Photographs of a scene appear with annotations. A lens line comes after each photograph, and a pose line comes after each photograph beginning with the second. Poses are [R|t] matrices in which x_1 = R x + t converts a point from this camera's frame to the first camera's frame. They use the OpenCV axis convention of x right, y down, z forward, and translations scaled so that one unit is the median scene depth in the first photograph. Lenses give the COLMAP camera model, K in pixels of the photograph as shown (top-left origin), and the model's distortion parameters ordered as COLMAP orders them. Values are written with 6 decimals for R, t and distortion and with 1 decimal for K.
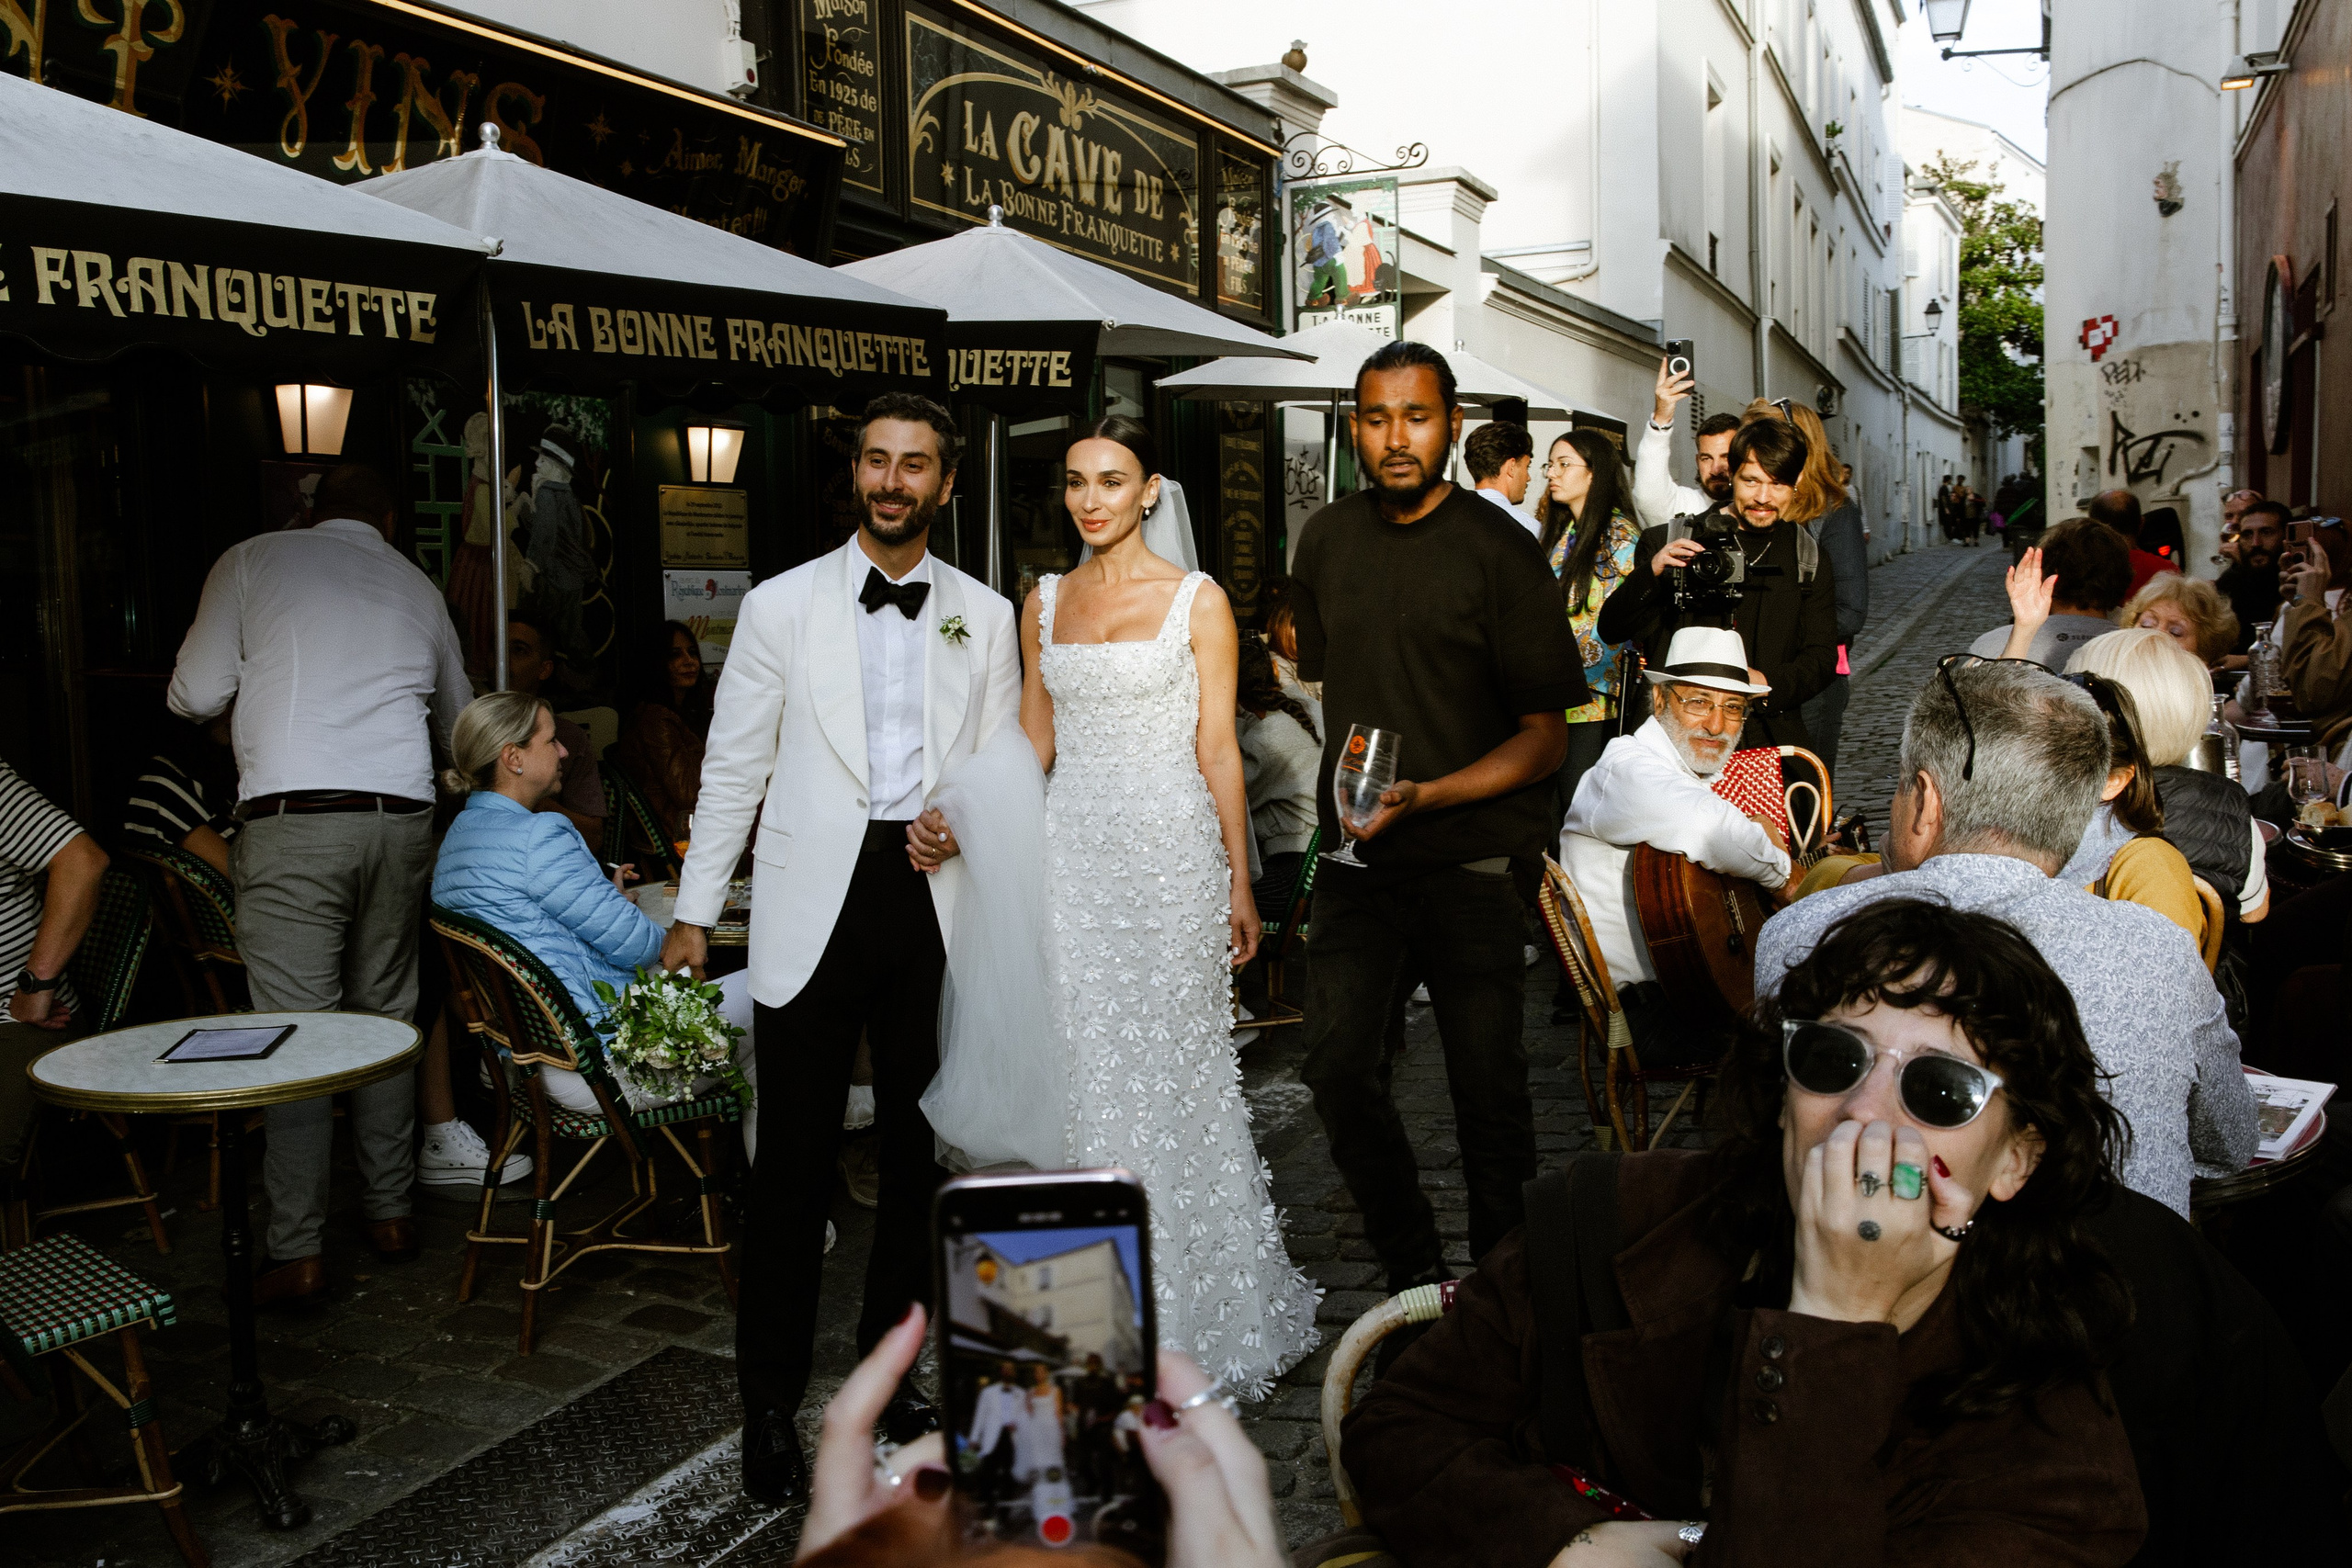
lens RADIAL K [[2218.2, 0, 1176.0], [0, 2218.2, 784.0], [0, 0, 1]] dist [0.008399, 0.008318]
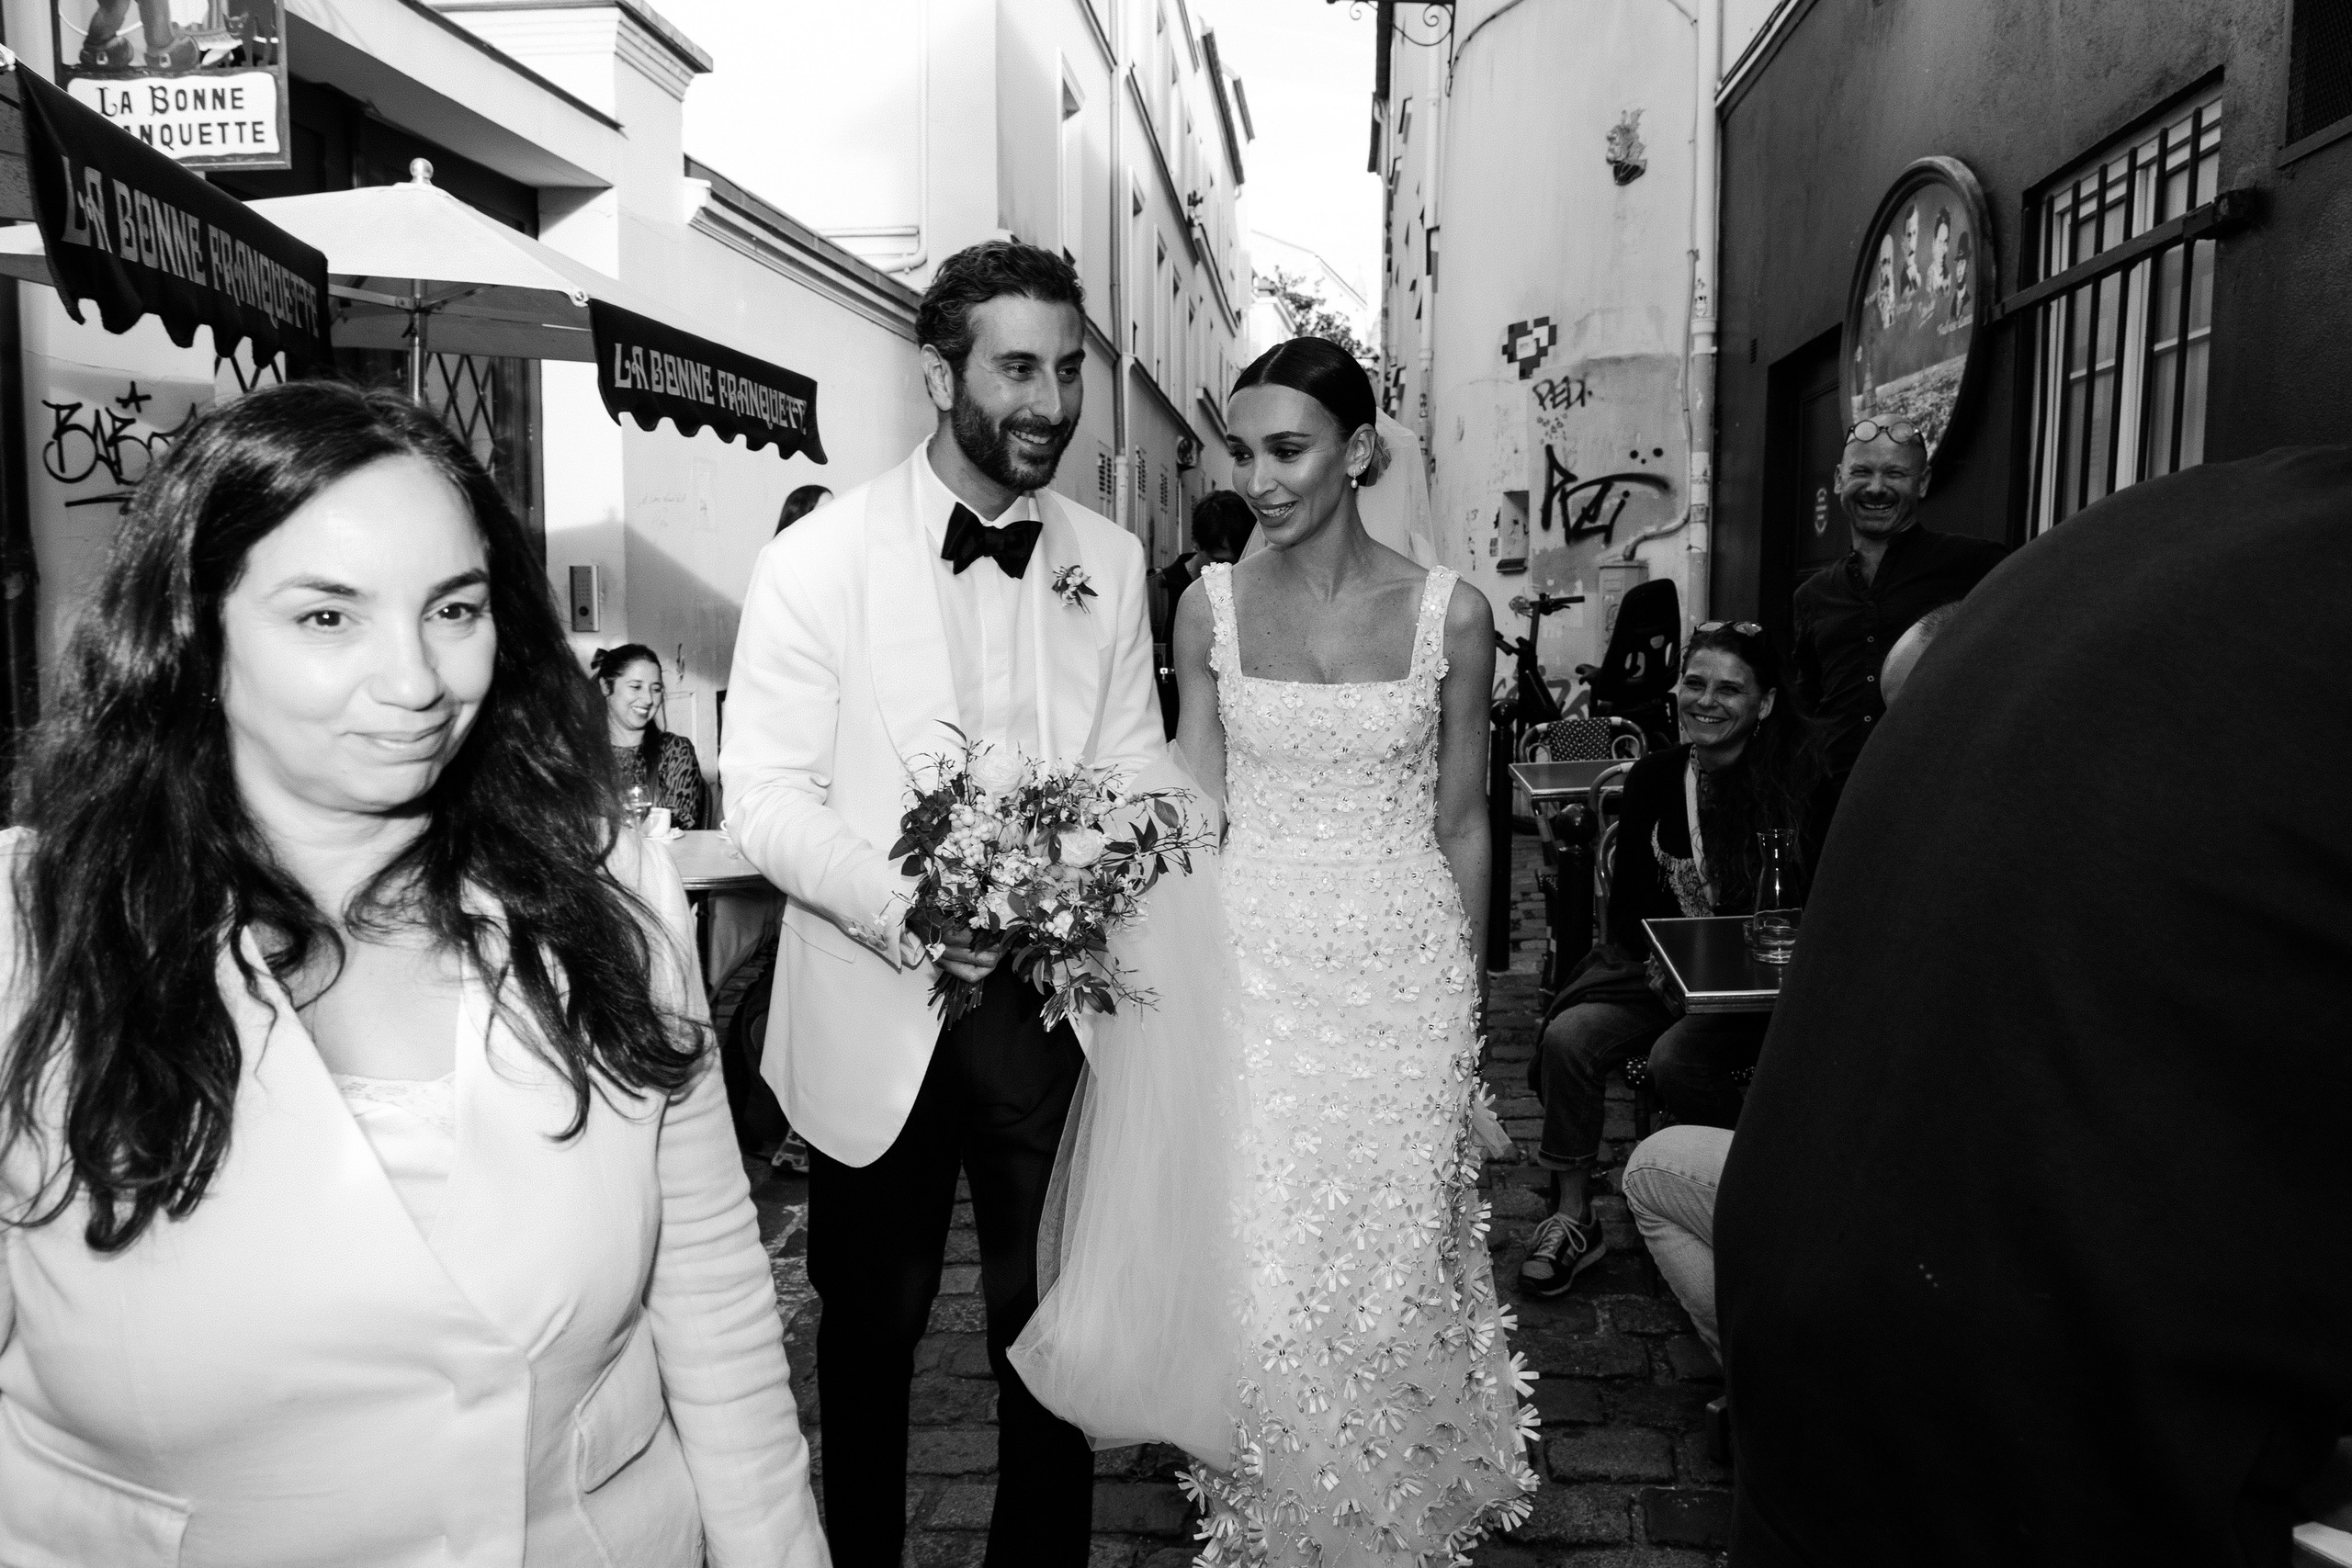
lens RADIAL K [[1615.3, 0, 1176.0], [0, 1615.3, 784.0], [0, 0, 1]] dist [0.006553, -0.000964]
pose [[0.961148, 0.002361, 0.276025, 0.150952], [-0.008967, 0.999703, 0.022672, -0.064829], [-0.275890, -0.024266, 0.960883, 0.511855]]
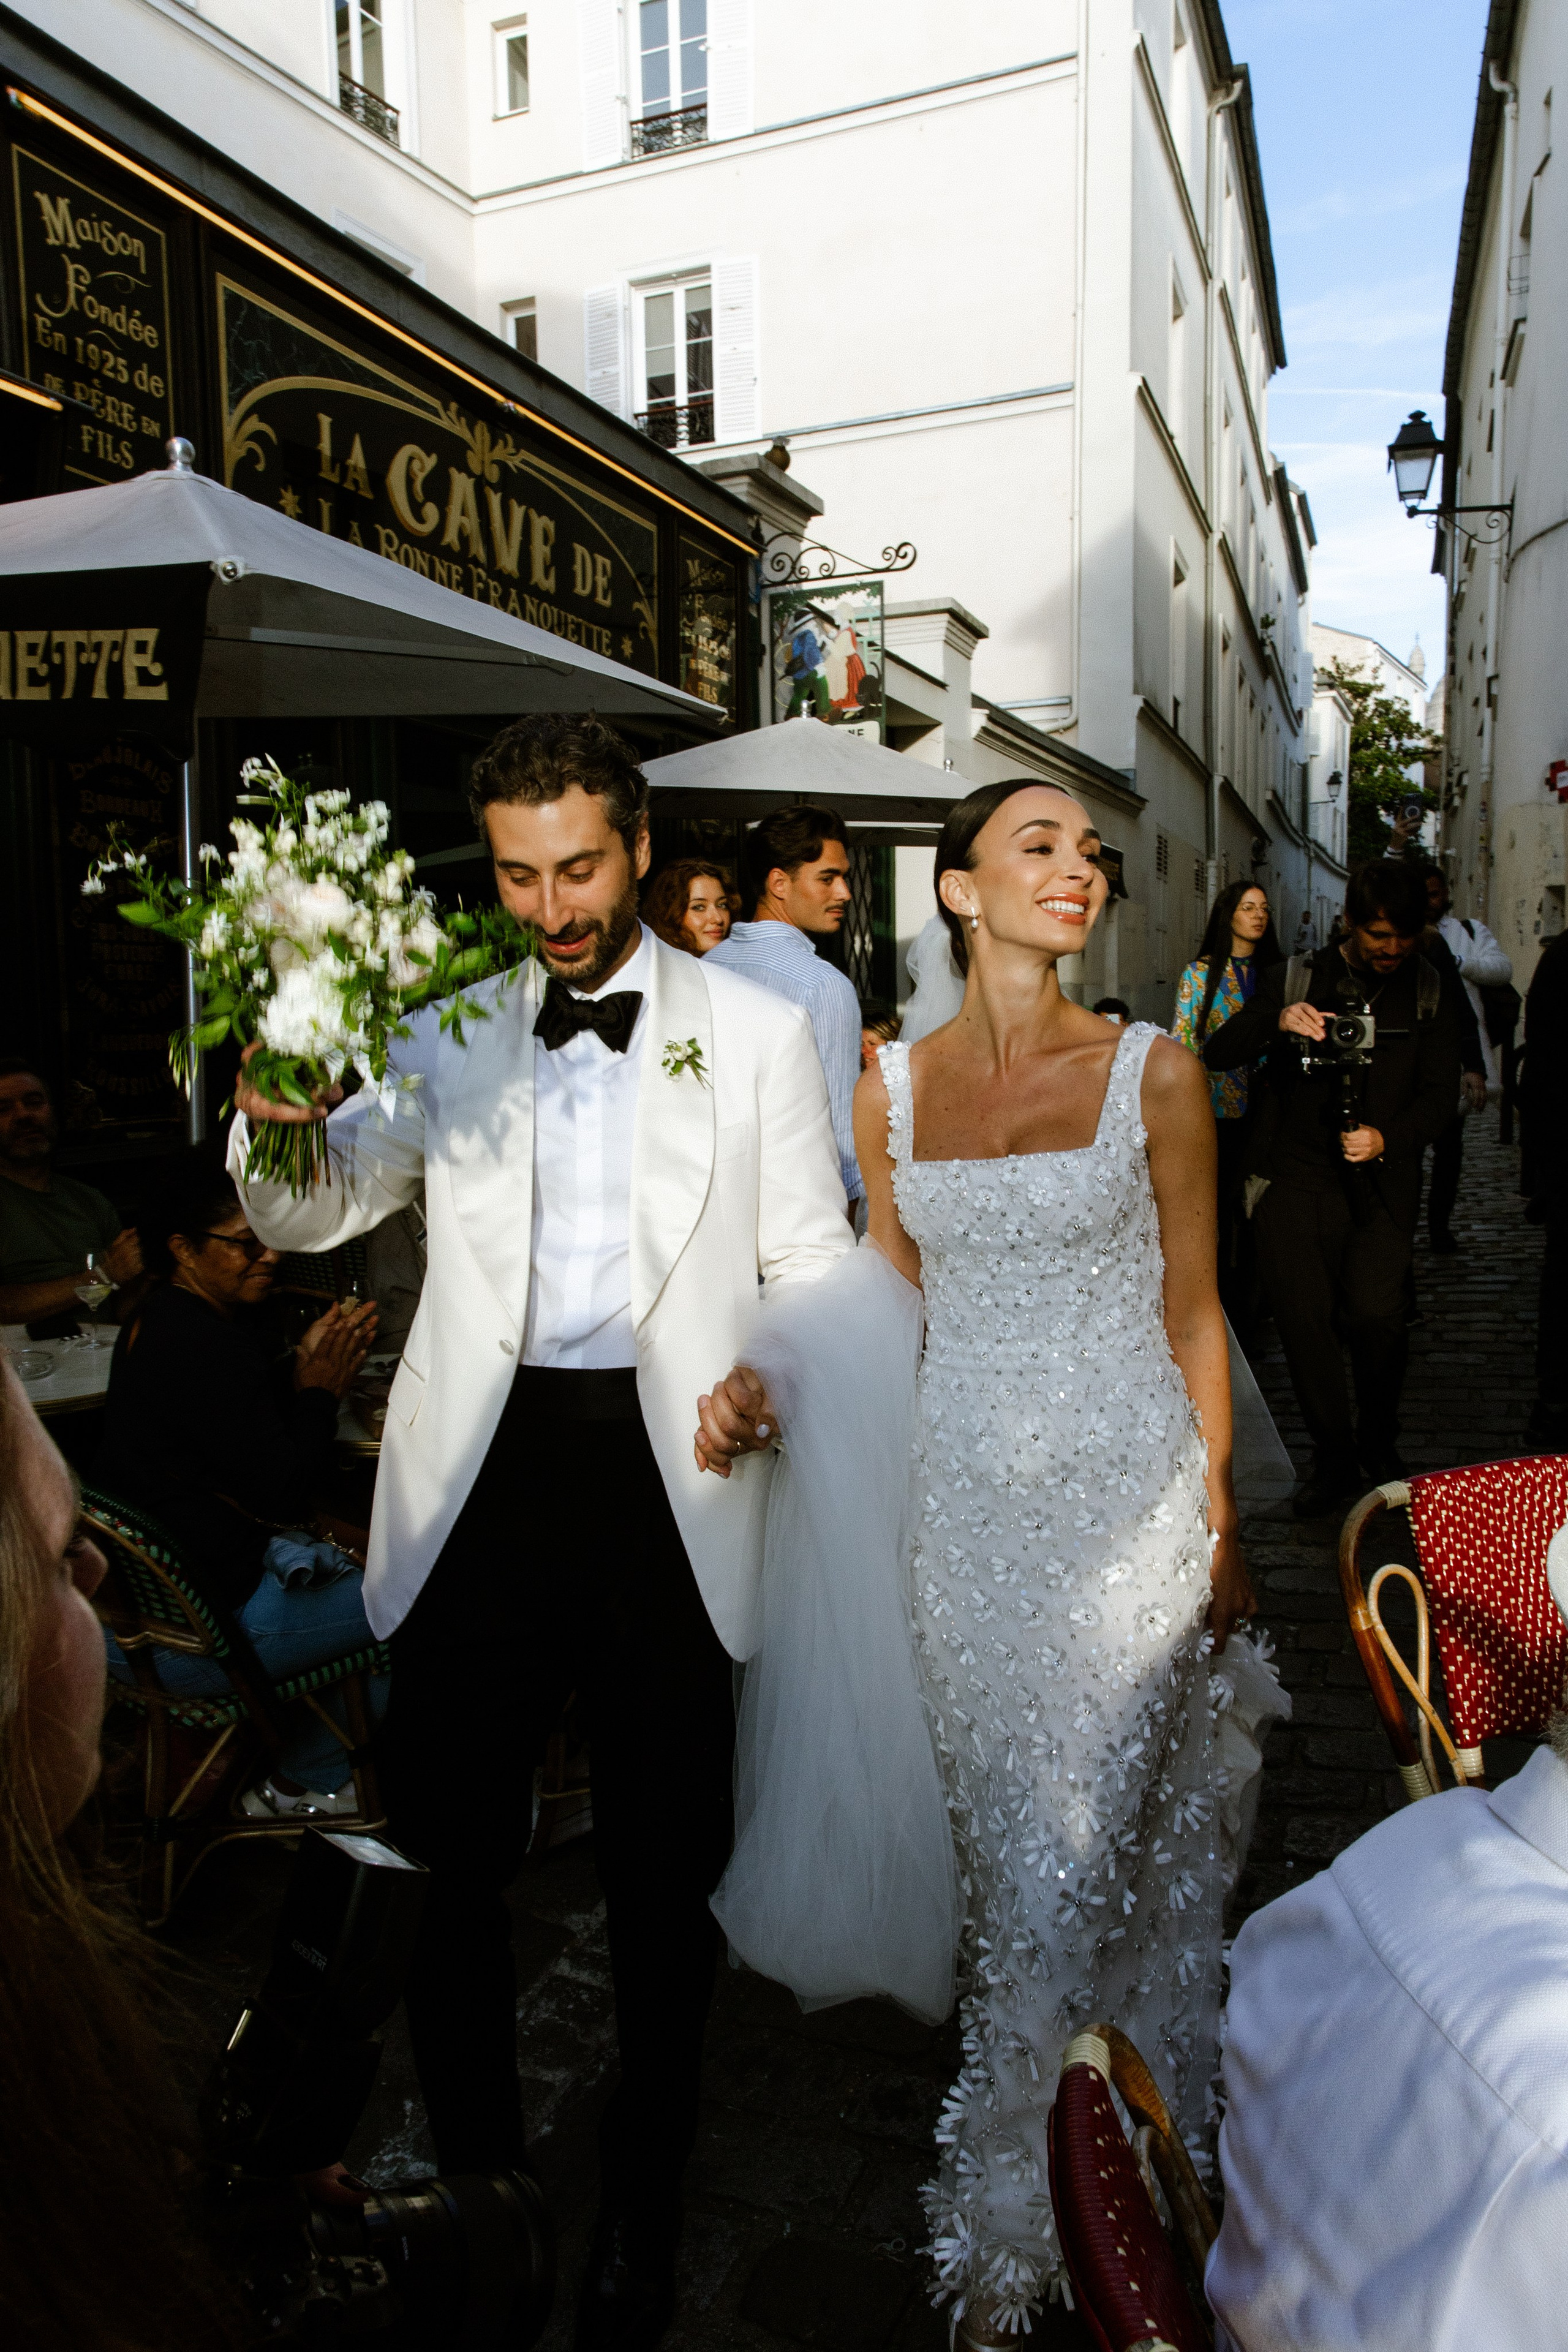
lens RADIAL K [[1615.4, 0, 784.8], [0, 1615.4, 1206.7], [0, 0, 1]] dist [0.006553, -0.000964]
pose [[0.999680, 0.005451, 0.024696, 0.035231], [-0.006499, 0.999073, 0.042558, -0.032882], [-0.024441, -0.042704, 0.998789, 0.255590]]
